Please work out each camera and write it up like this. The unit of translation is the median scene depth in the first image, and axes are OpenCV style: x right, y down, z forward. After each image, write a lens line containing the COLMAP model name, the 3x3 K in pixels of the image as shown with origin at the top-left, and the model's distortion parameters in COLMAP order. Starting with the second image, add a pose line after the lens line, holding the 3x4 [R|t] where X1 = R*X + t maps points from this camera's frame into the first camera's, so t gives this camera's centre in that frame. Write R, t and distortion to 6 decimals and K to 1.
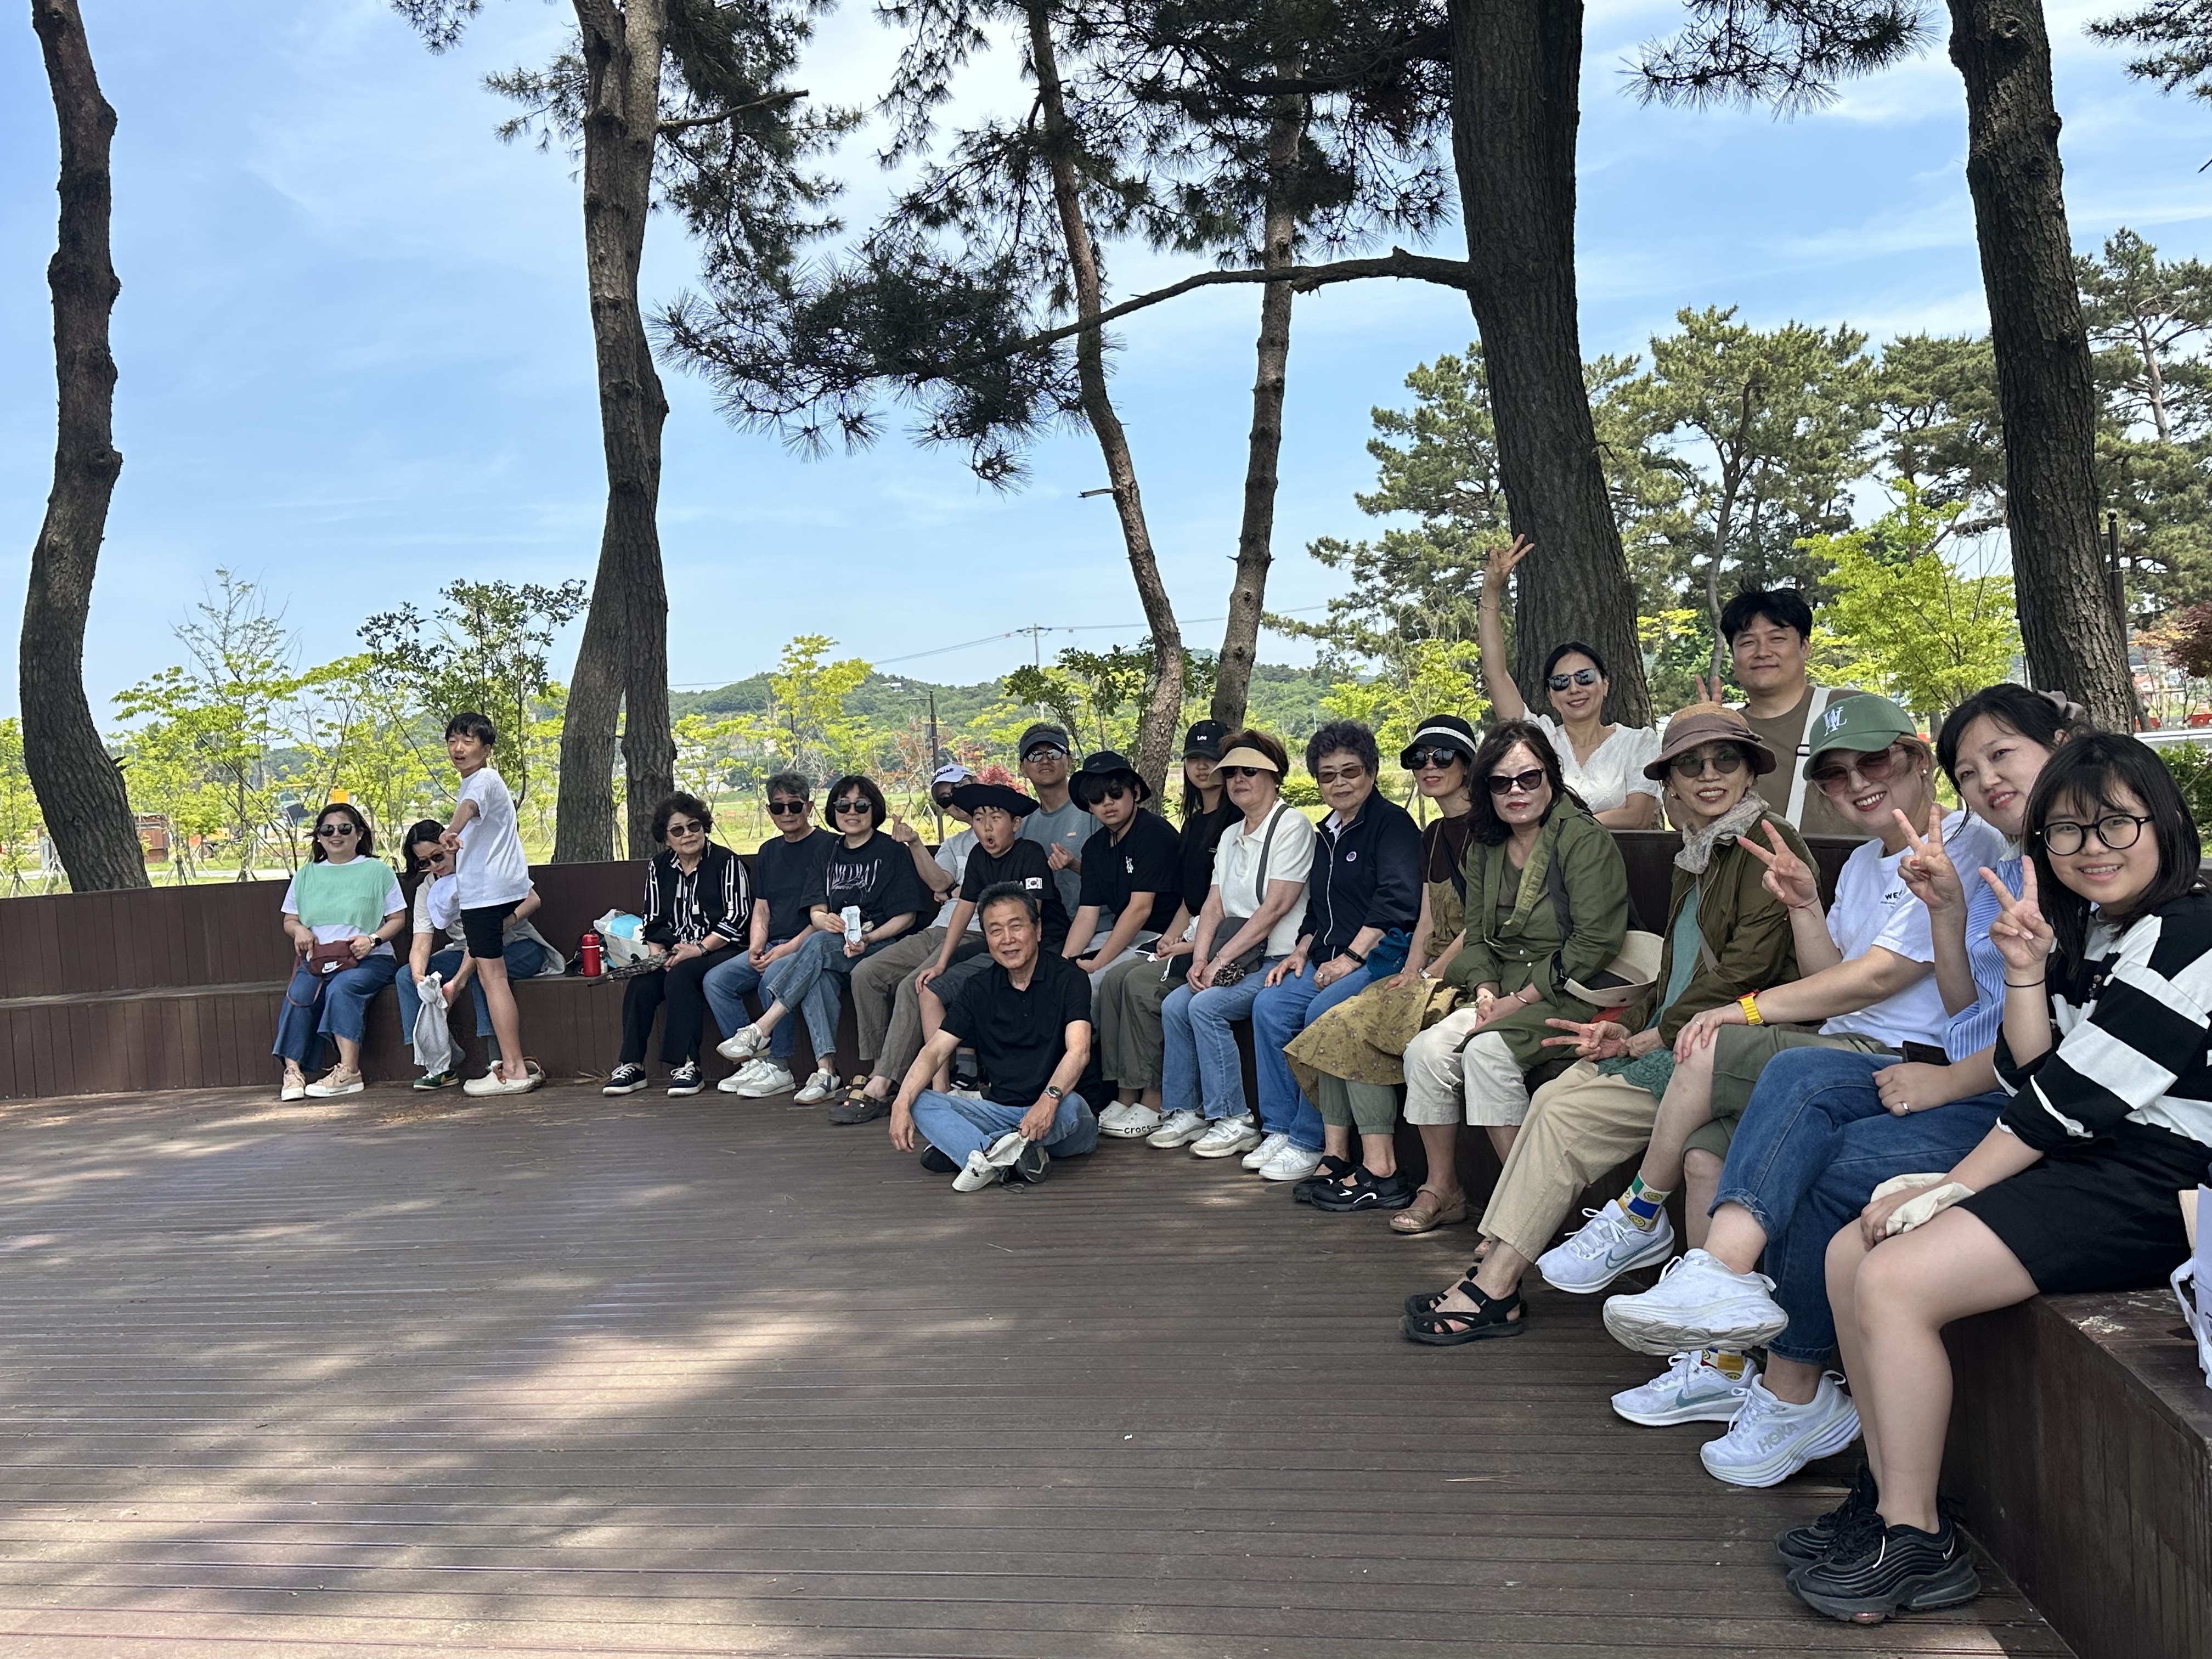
lens RADIAL K [[2070.3, 0, 1092.9], [0, 2070.3, 816.2], [0, 0, 1]] dist [0.210847, -0.484781]
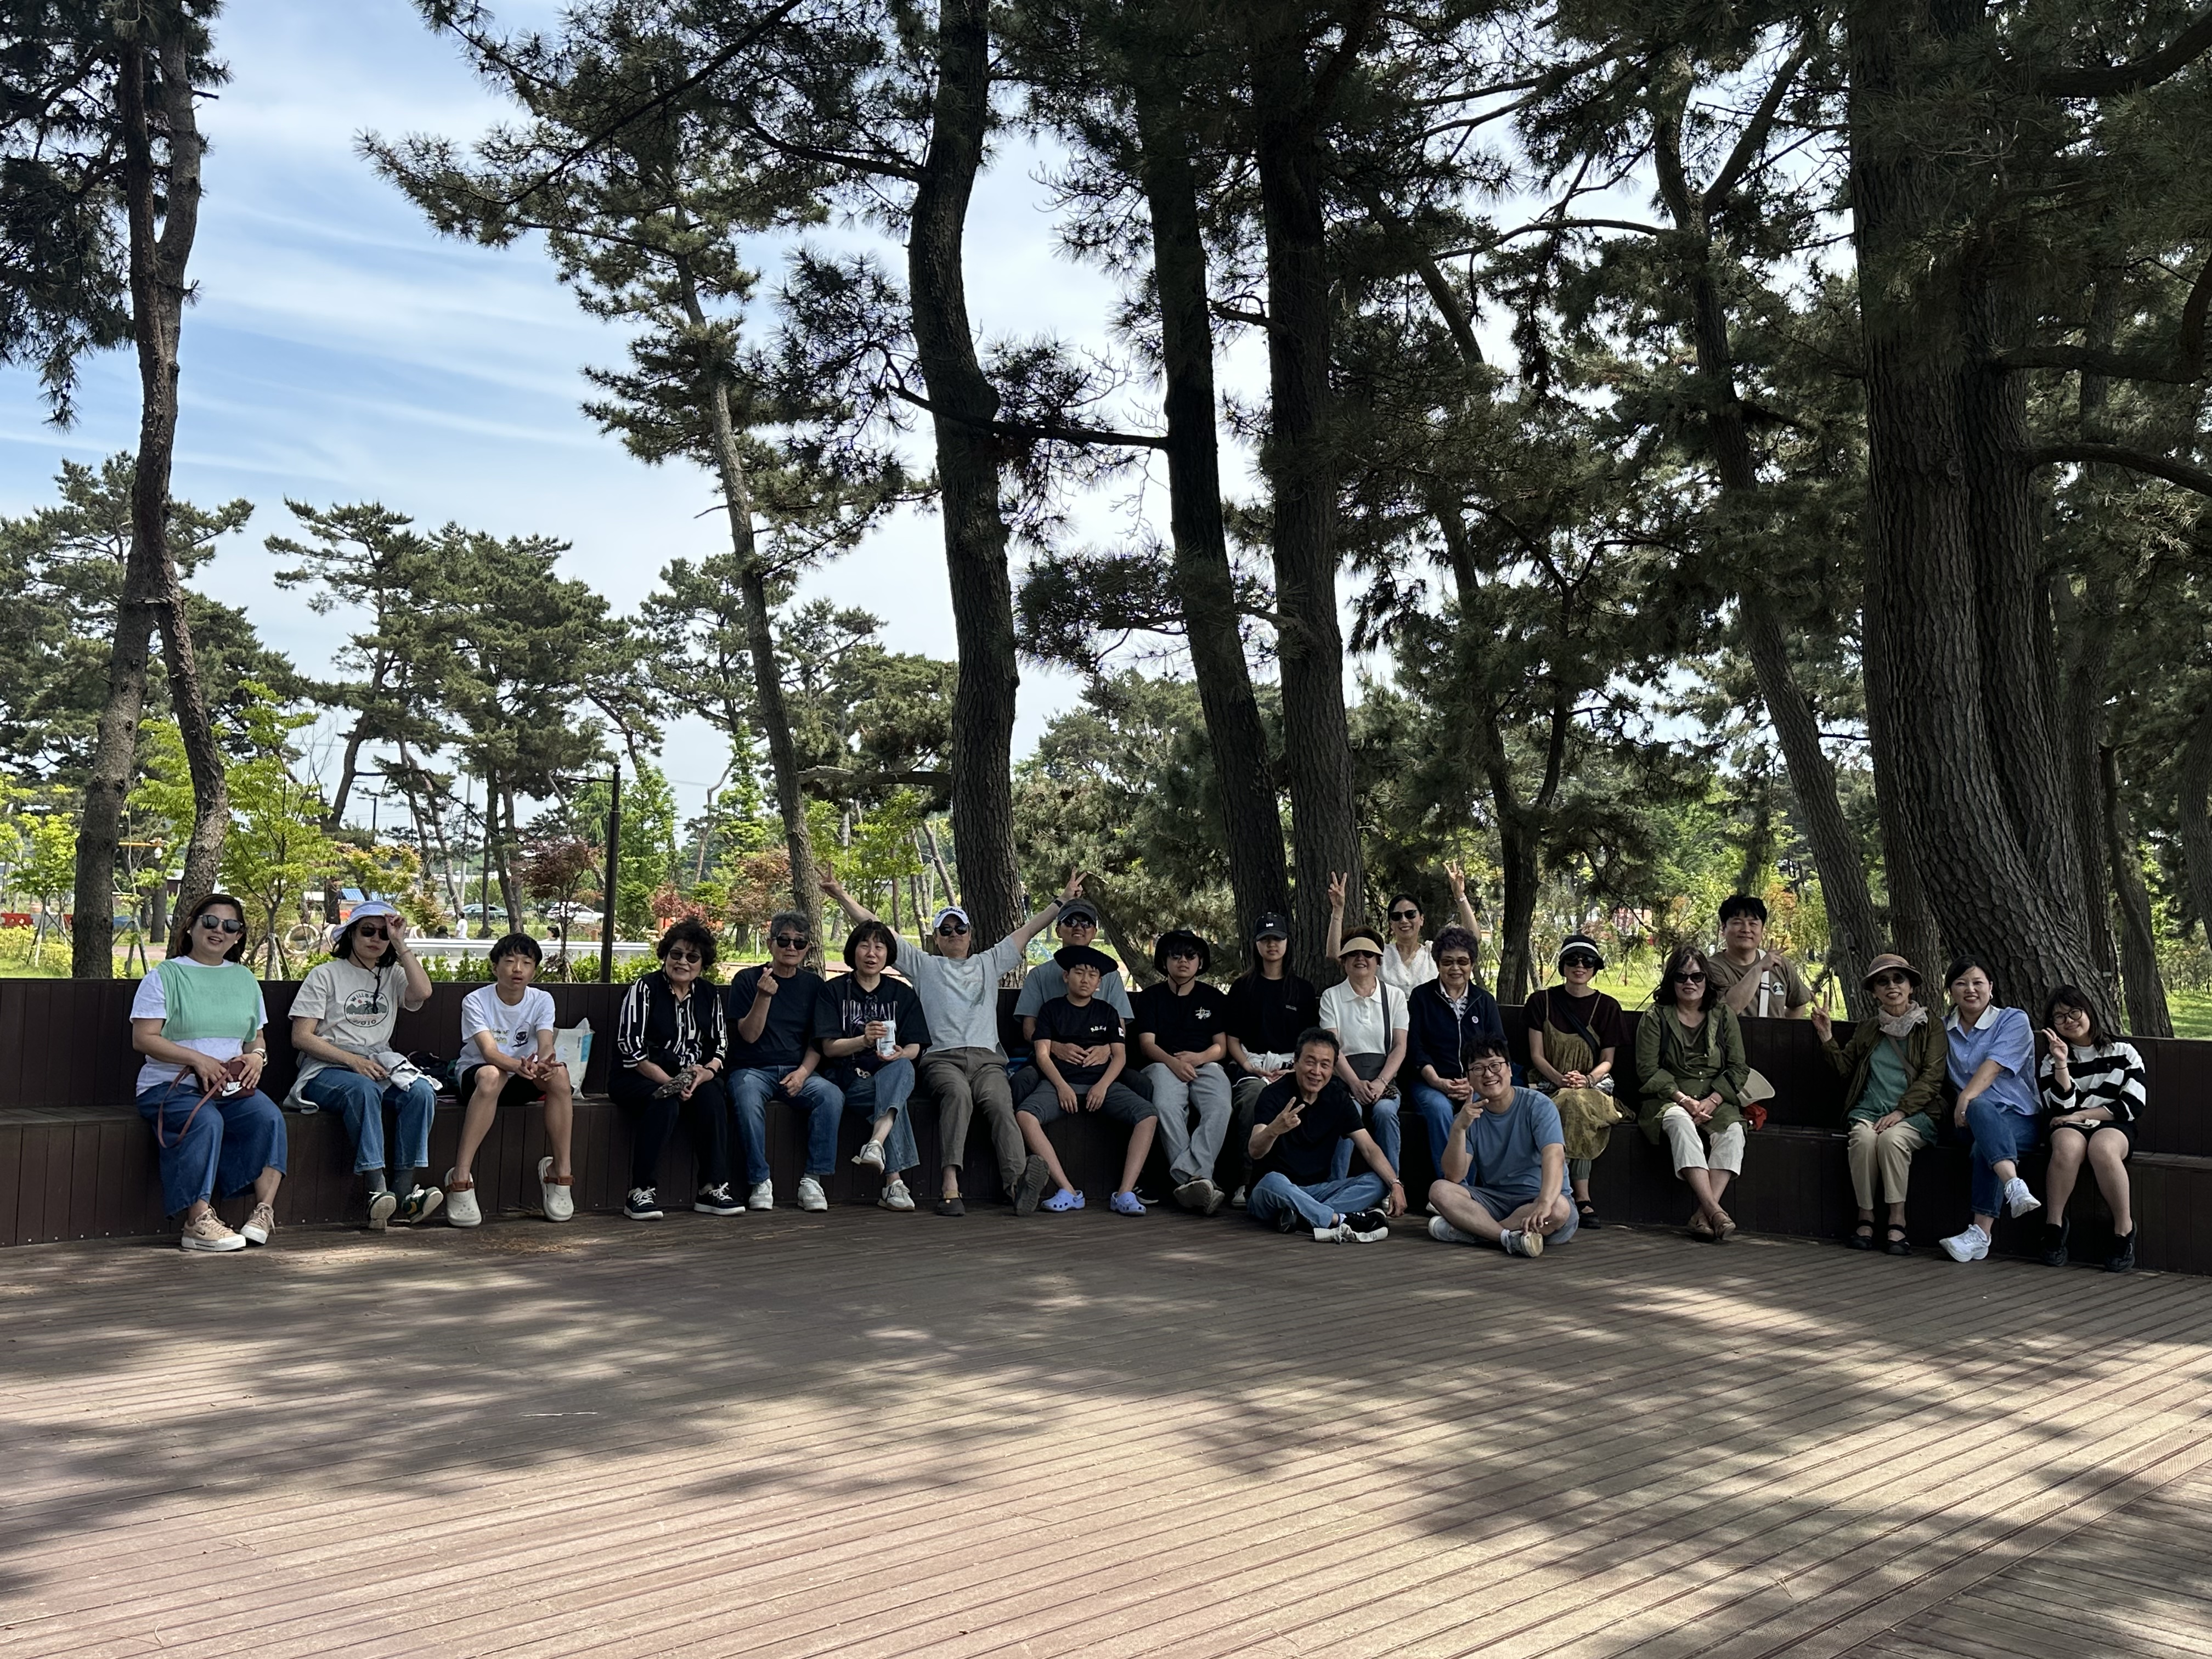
lens RADIAL K [[2070.3, 0, 1092.9], [0, 2070.3, 816.2], [0, 0, 1]] dist [0.210847, -0.484781]
pose [[0.499920, 0.134234, 0.855606, -0.941163], [-0.052086, 0.990787, -0.125009, 0.055404], [-0.864504, 0.017930, 0.502306, 0.319902]]
